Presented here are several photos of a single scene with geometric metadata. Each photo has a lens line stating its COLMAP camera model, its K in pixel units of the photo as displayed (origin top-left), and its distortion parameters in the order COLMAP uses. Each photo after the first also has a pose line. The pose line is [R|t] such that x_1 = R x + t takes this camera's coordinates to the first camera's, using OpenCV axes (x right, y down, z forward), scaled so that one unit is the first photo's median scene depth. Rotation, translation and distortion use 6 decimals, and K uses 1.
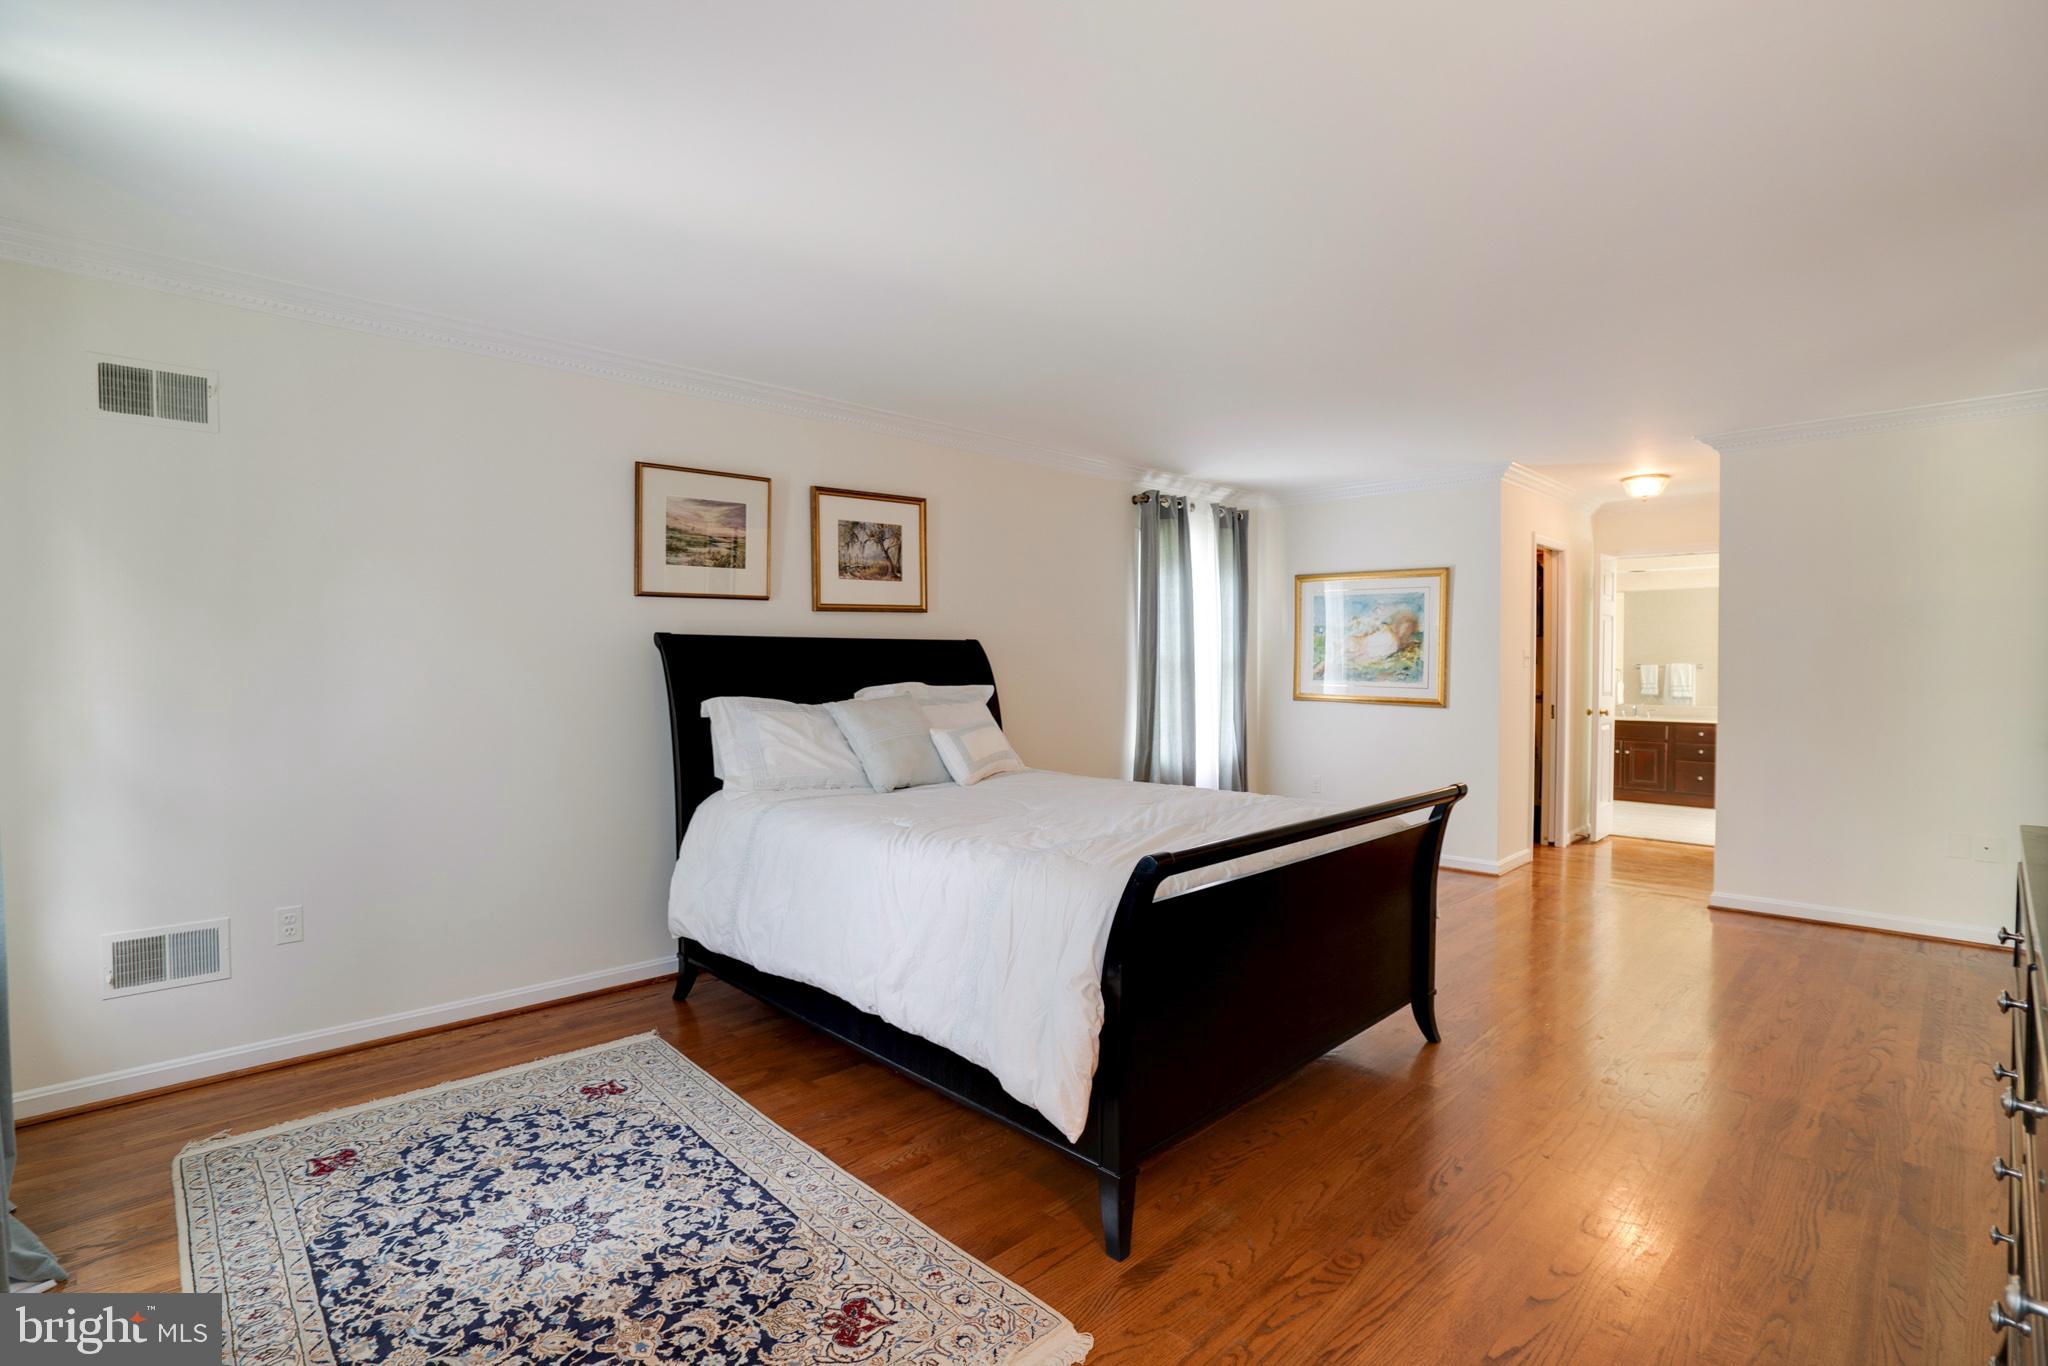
lens RADIAL K [[938.0, 0, 1017.5], [0, 938.0, 683.0], [0, 0, 1]] dist [-0.003644, 0.000243]
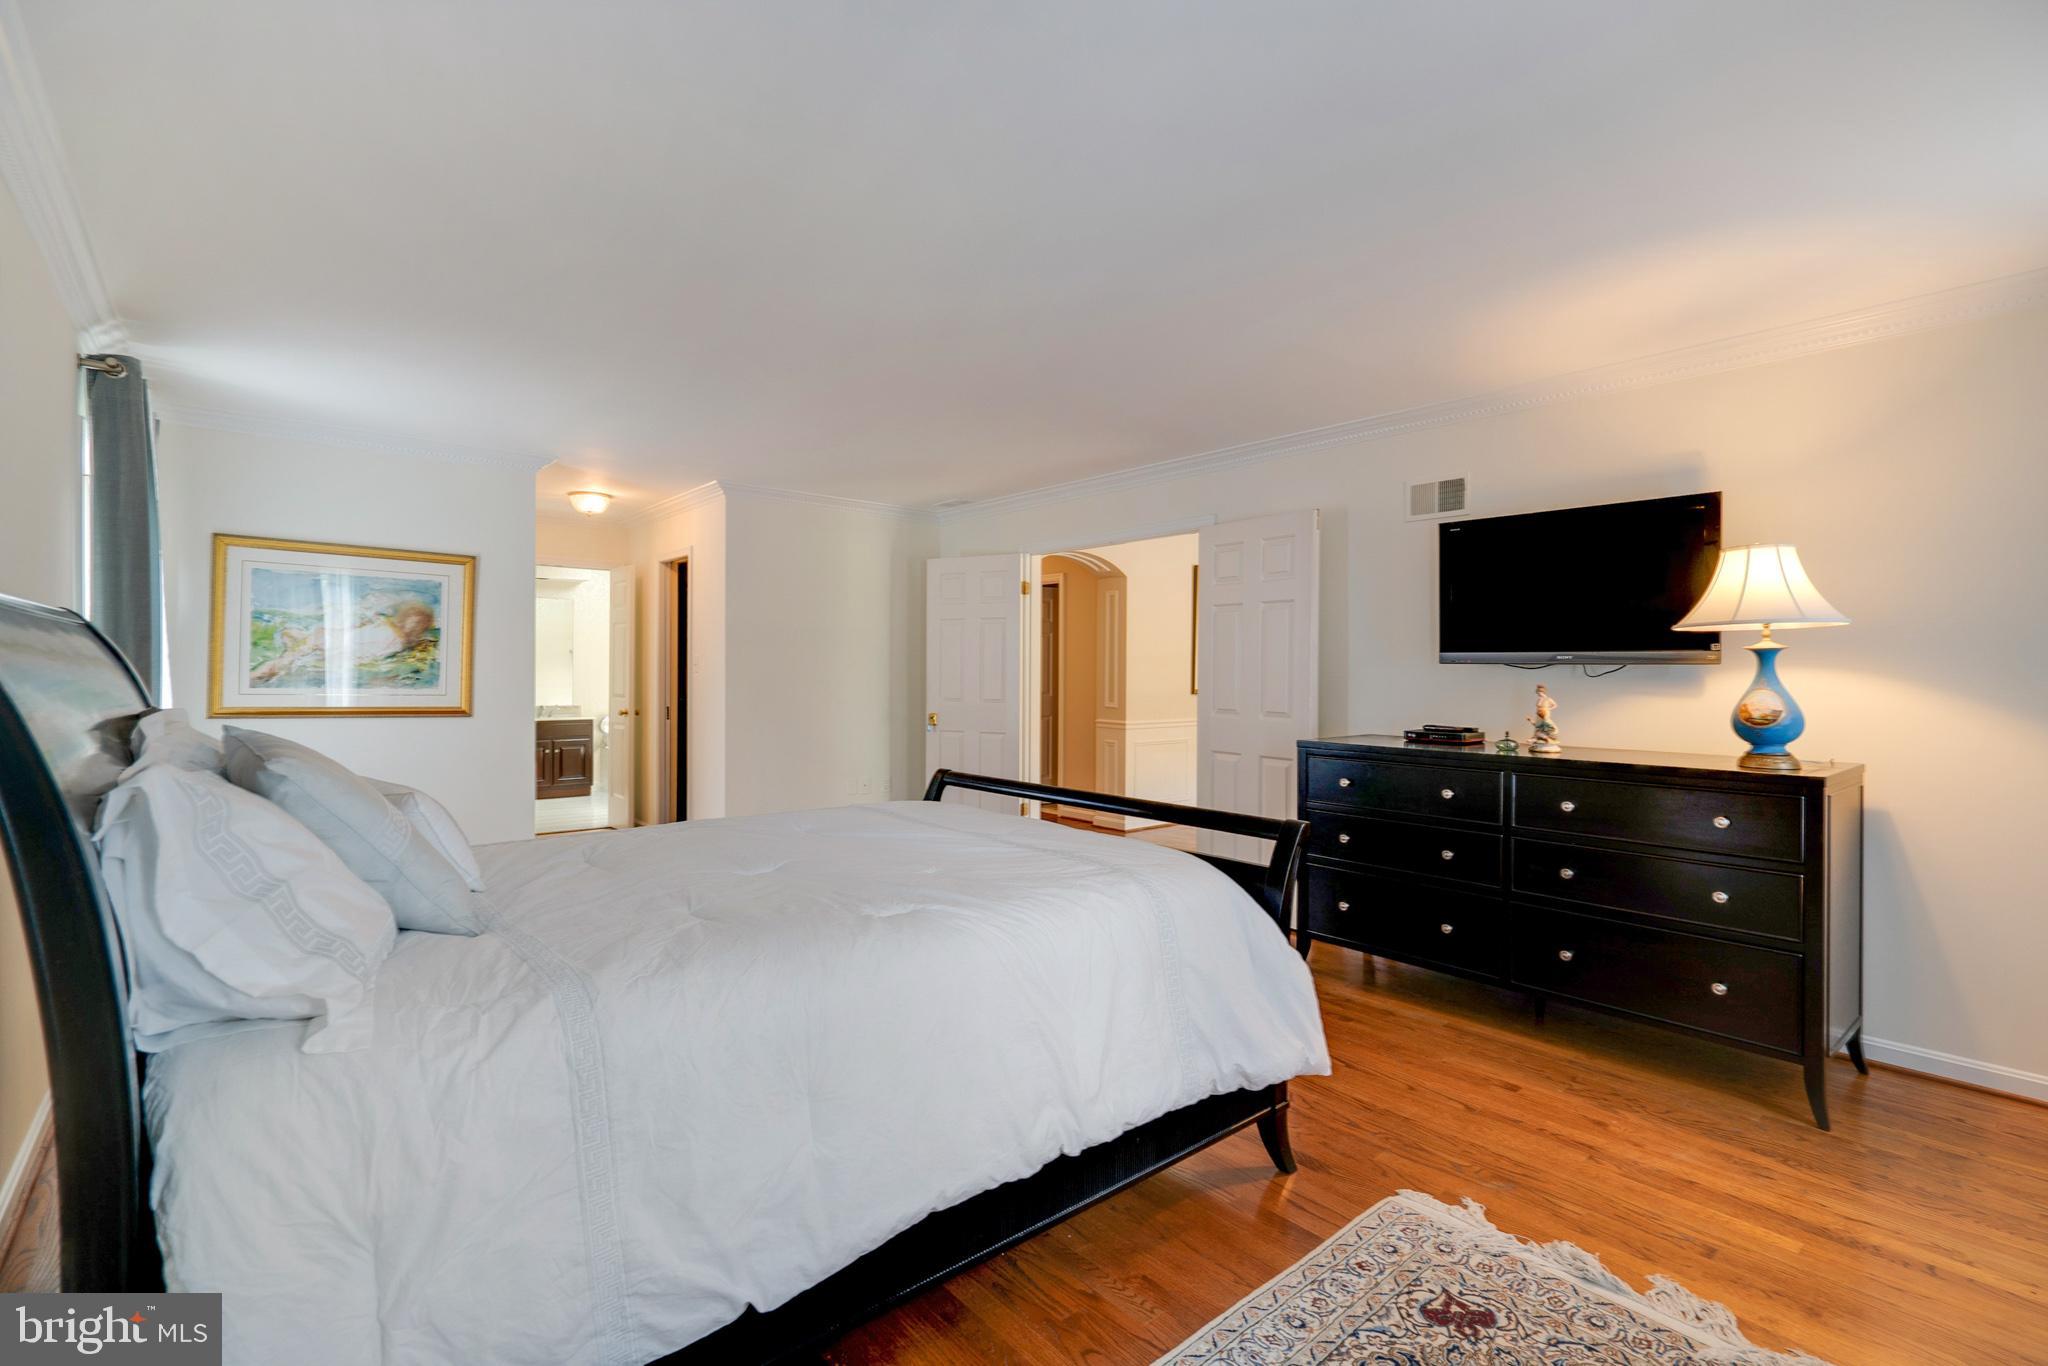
lens RADIAL K [[938.0, 0, 1016.1], [0, 938.0, 672.8], [0, 0, 1]] dist [-0.003644, 0.000243]
pose [[0.089183, -0.006423, 0.995995, -0.360947], [0.020643, 0.999776, 0.004599, -0.007075], [-0.995801, 0.020150, 0.089296, 0.406969]]
